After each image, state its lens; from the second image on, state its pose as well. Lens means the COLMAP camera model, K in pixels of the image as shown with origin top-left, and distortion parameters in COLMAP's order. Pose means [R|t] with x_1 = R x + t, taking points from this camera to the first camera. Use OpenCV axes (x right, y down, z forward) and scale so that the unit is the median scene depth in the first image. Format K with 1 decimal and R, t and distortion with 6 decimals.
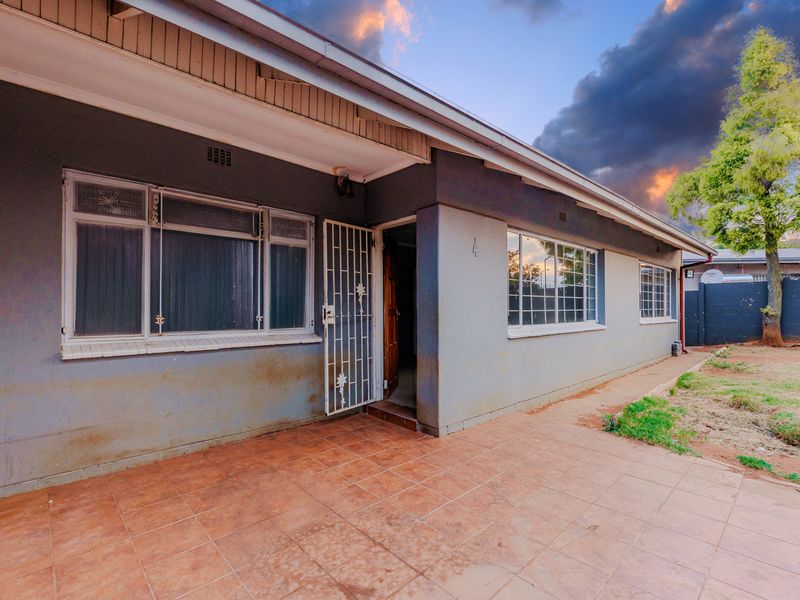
lens RADIAL K [[344.6, 0, 397.7], [0, 344.6, 299.5], [0, 0, 1]] dist [0.001099, -0.000007]
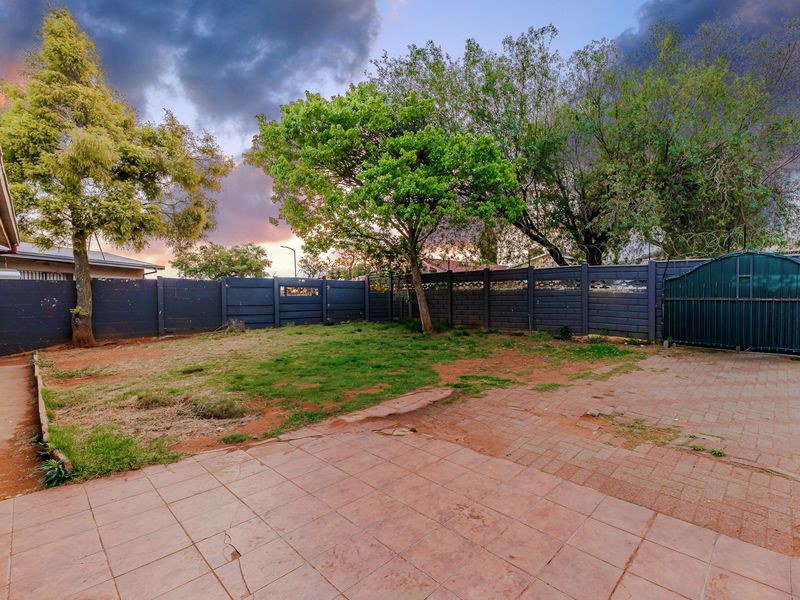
lens RADIAL K [[423.2, 0, 398.1], [0, 423.2, 299.7], [0, 0, 1]] dist [0.001041, 0.000434]
pose [[-0.024178, -0.003671, 0.999701, -0.261685], [0.001033, 0.999993, 0.003697, -0.005995], [-0.999707, 0.001122, -0.024174, 0.282618]]
